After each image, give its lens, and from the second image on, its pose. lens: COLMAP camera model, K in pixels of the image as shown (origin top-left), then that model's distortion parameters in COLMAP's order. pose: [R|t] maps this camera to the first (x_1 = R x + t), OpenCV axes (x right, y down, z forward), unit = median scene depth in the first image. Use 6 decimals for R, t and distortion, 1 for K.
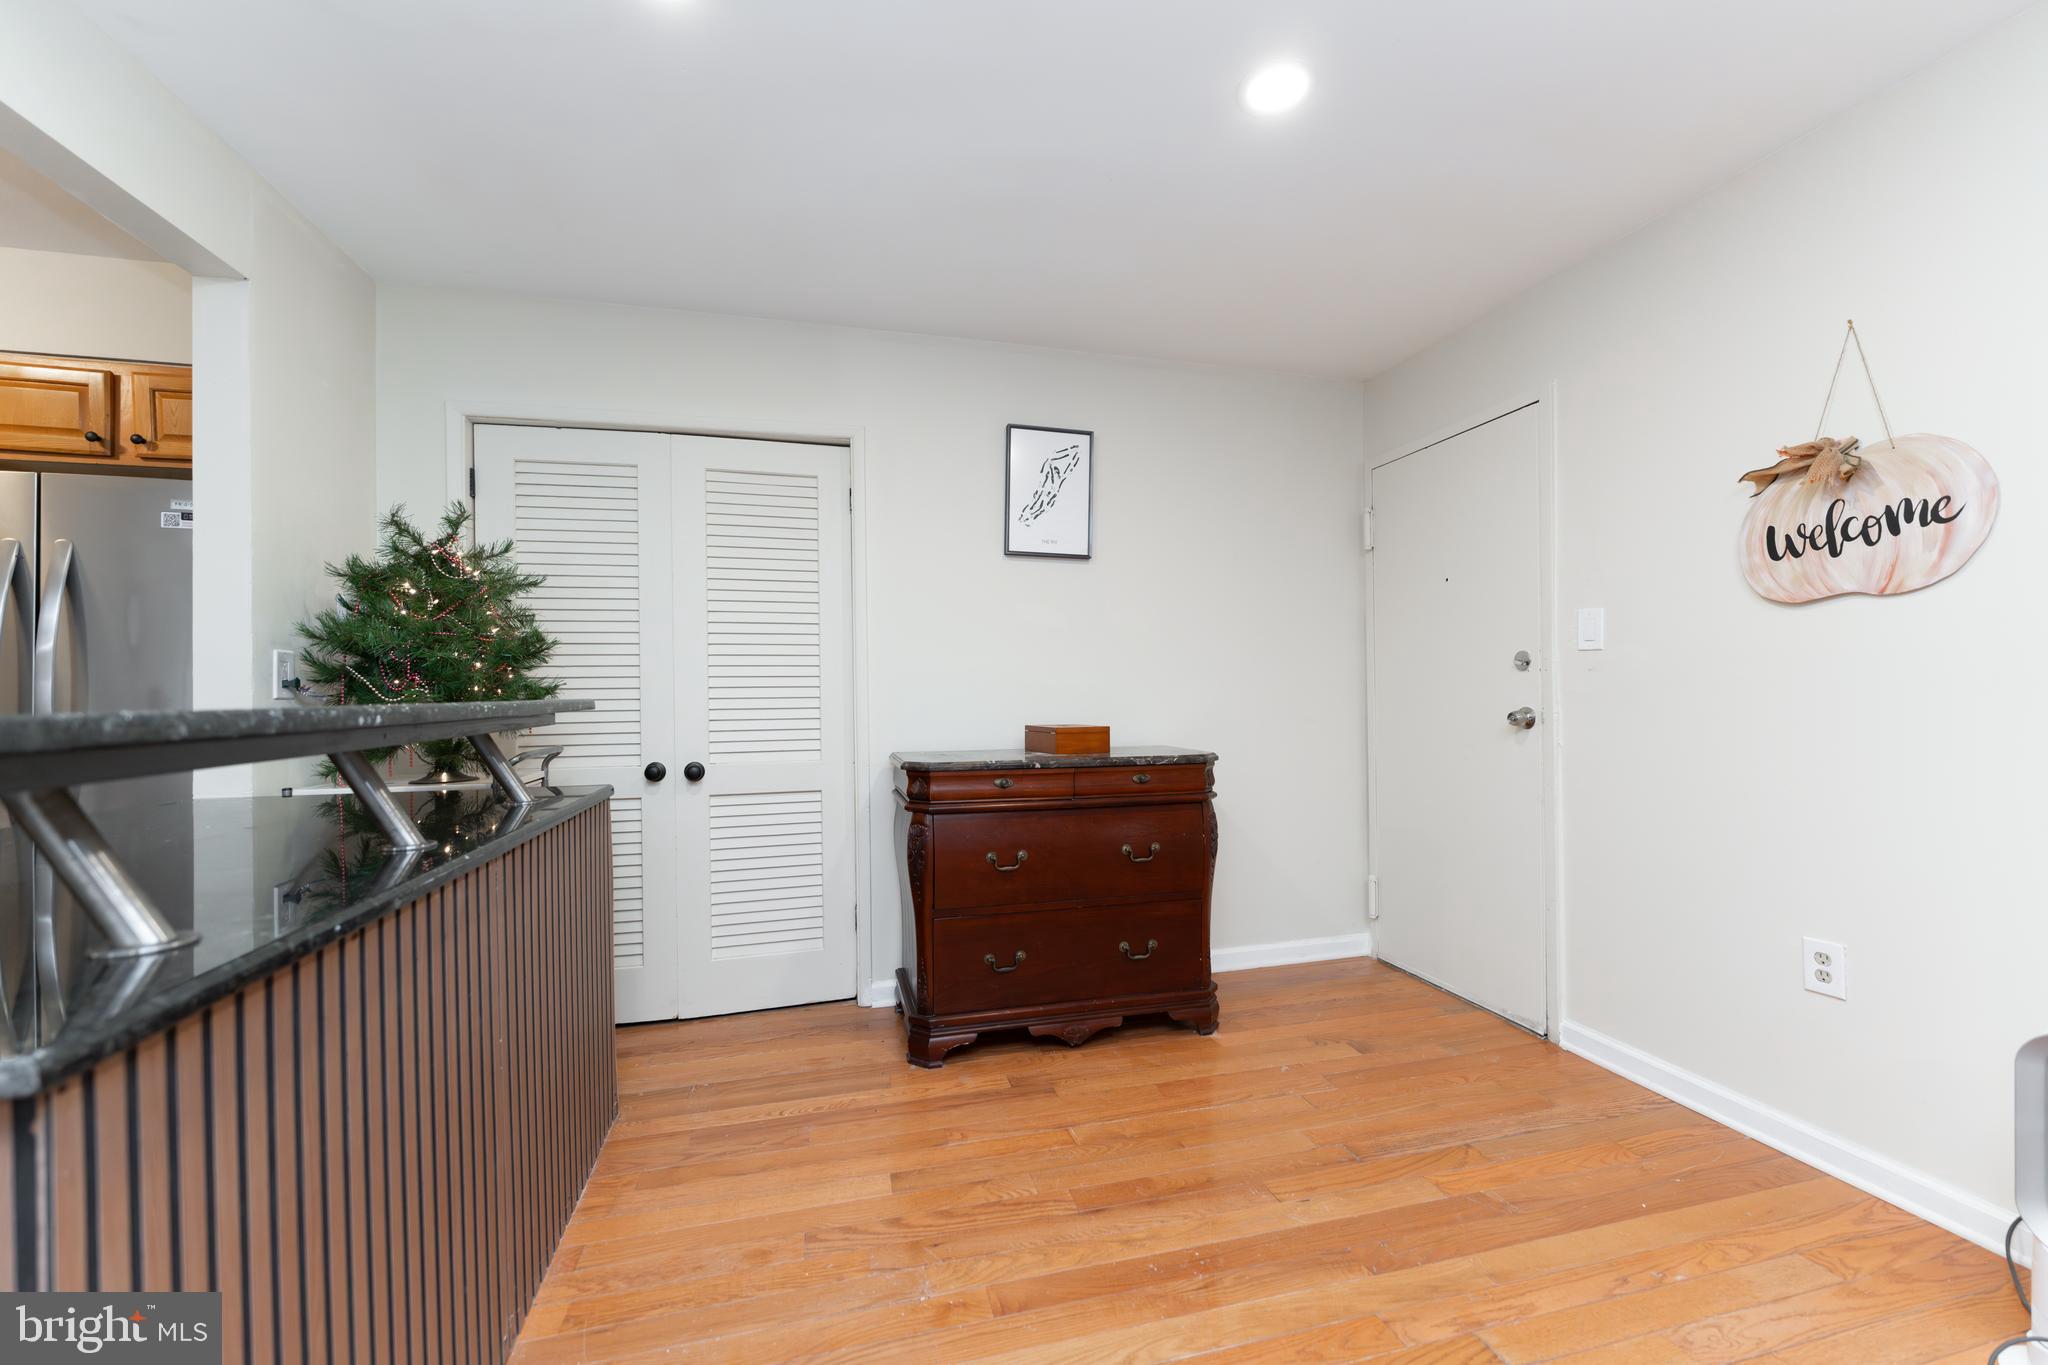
lens RADIAL K [[822.2, 0, 1026.8], [0, 822.2, 689.1], [0, 0, 1]] dist [-0.000725, 0.000343]
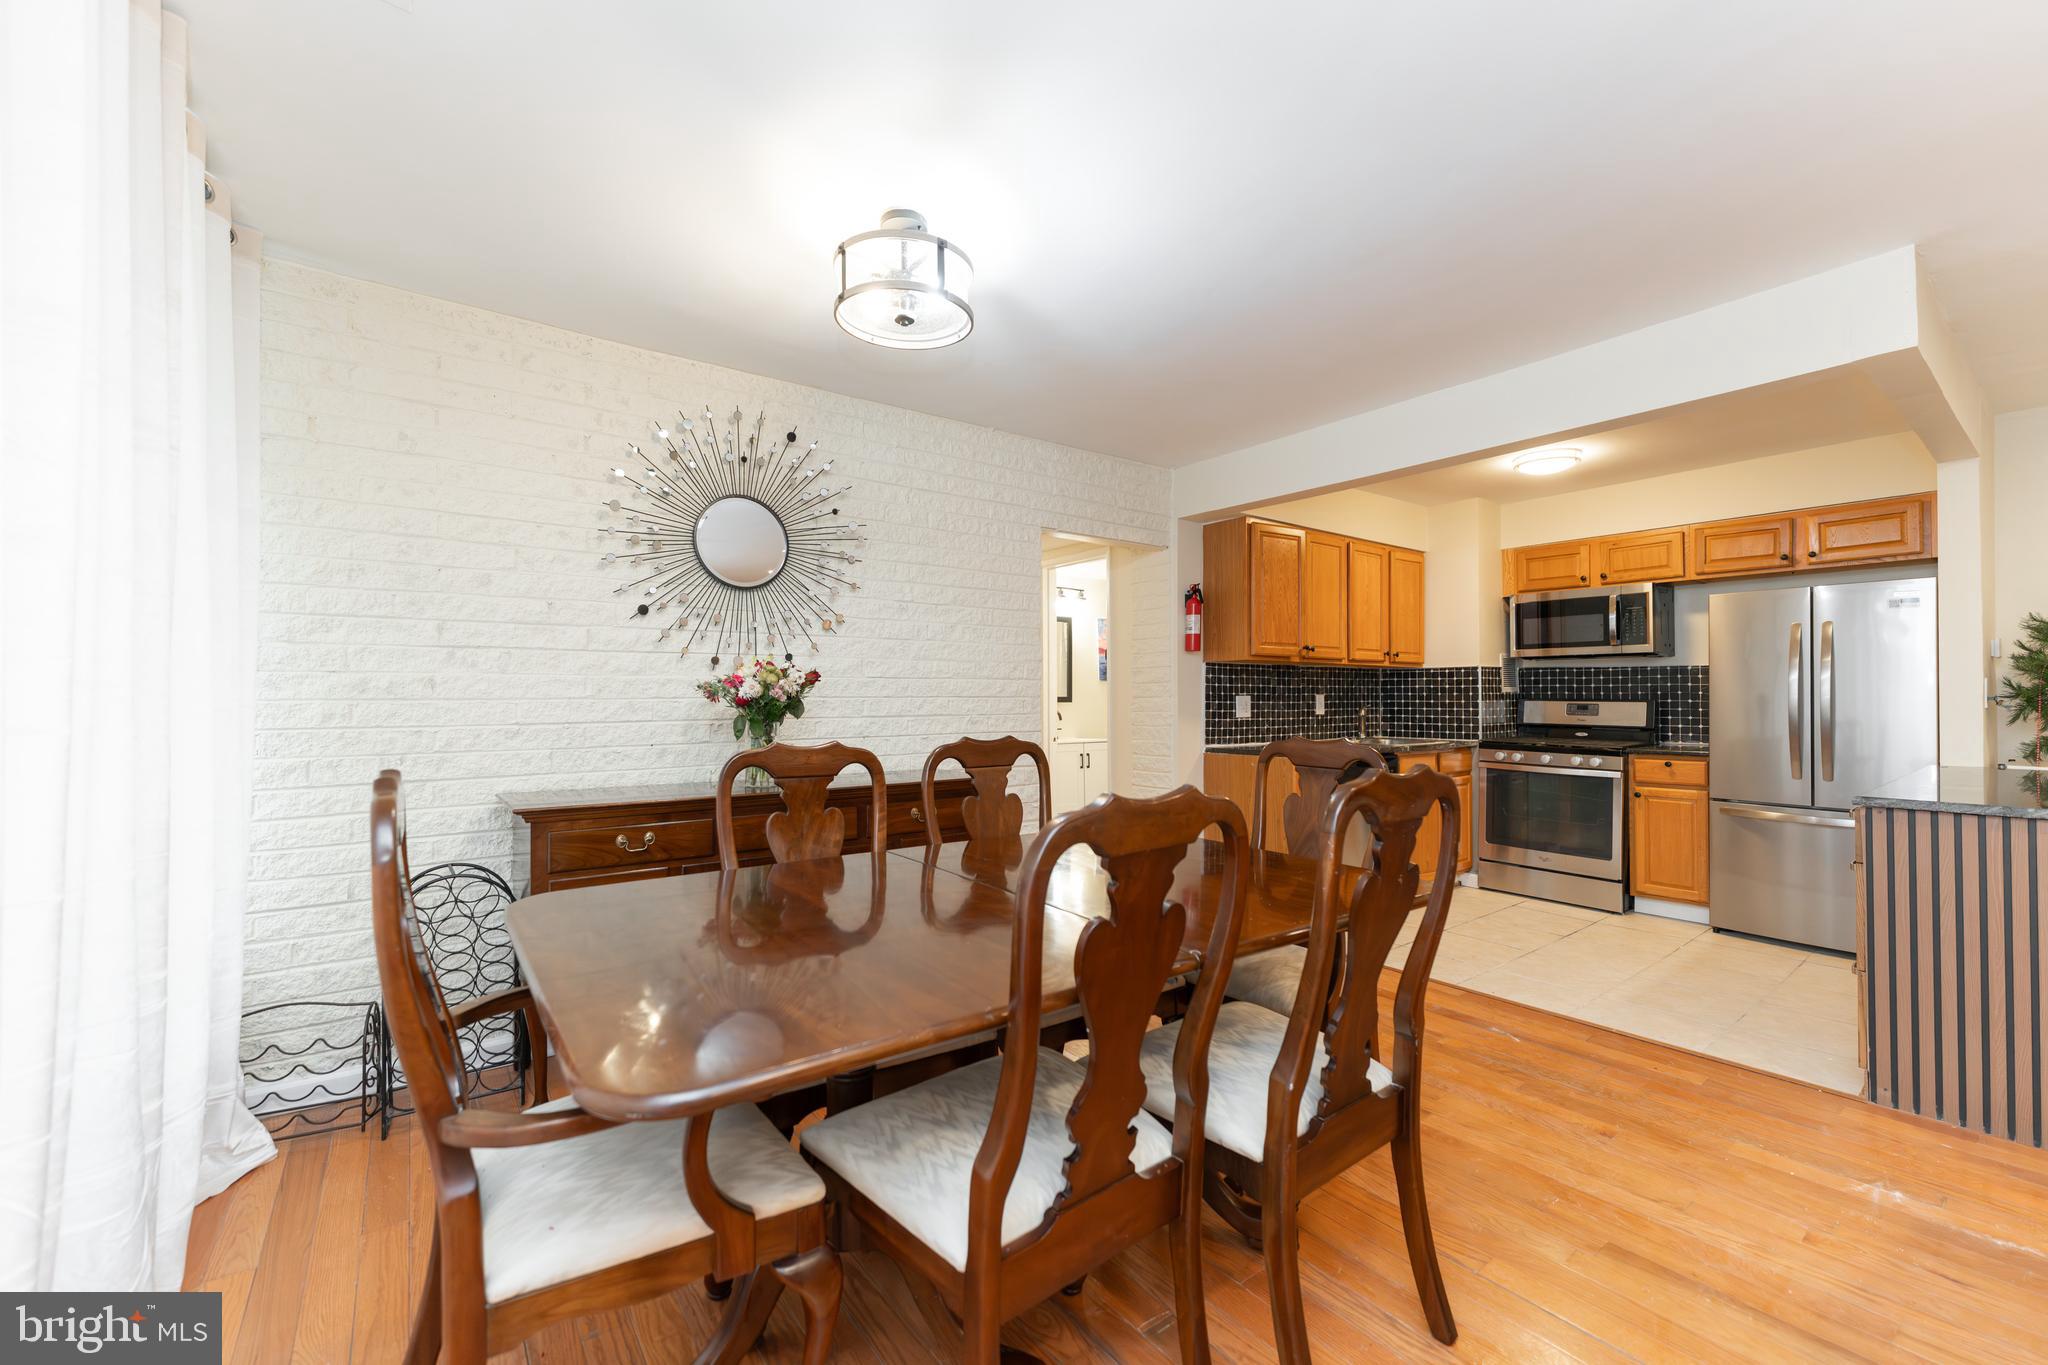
lens RADIAL K [[822.2, 0, 1025.9], [0, 822.2, 693.2], [0, 0, 1]] dist [-0.000725, 0.000343]
pose [[0.382819, 0.002258, -0.923821, -0.132606], [0.005782, 0.999972, 0.004839, -0.034387], [0.923805, -0.007194, 0.382795, -1.277848]]
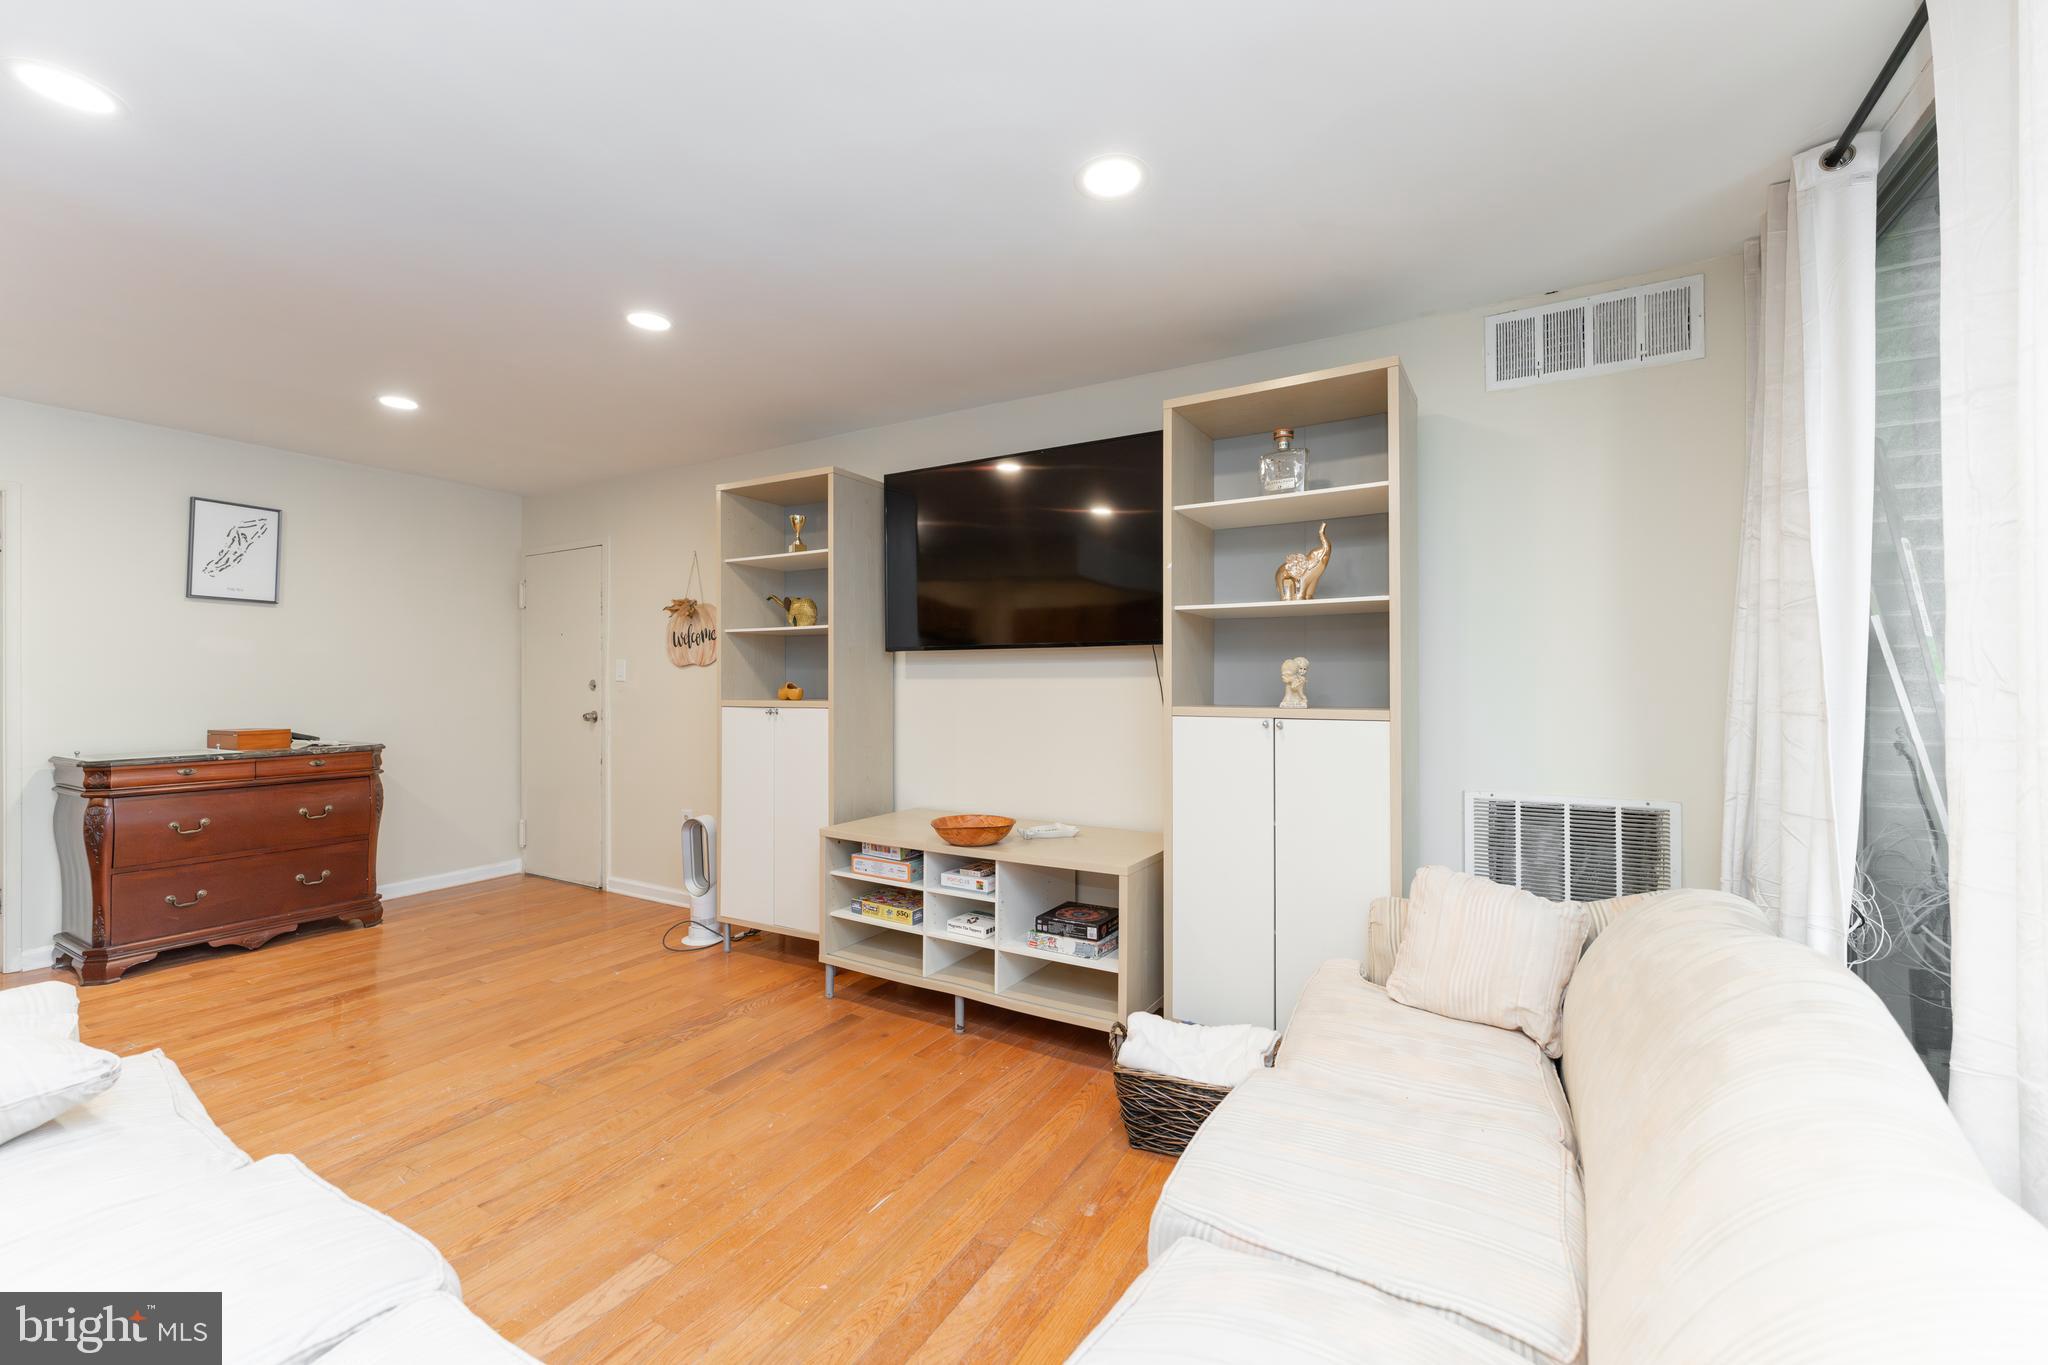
lens RADIAL K [[822.2, 0, 1025.8], [0, 822.2, 673.9], [0, 0, 1]] dist [-0.000725, 0.000343]
pose [[0.699963, 0.013231, 0.714056, -0.033766], [-0.009659, 0.999912, -0.009059, -0.061929], [-0.714113, -0.000556, 0.700030, -1.146945]]
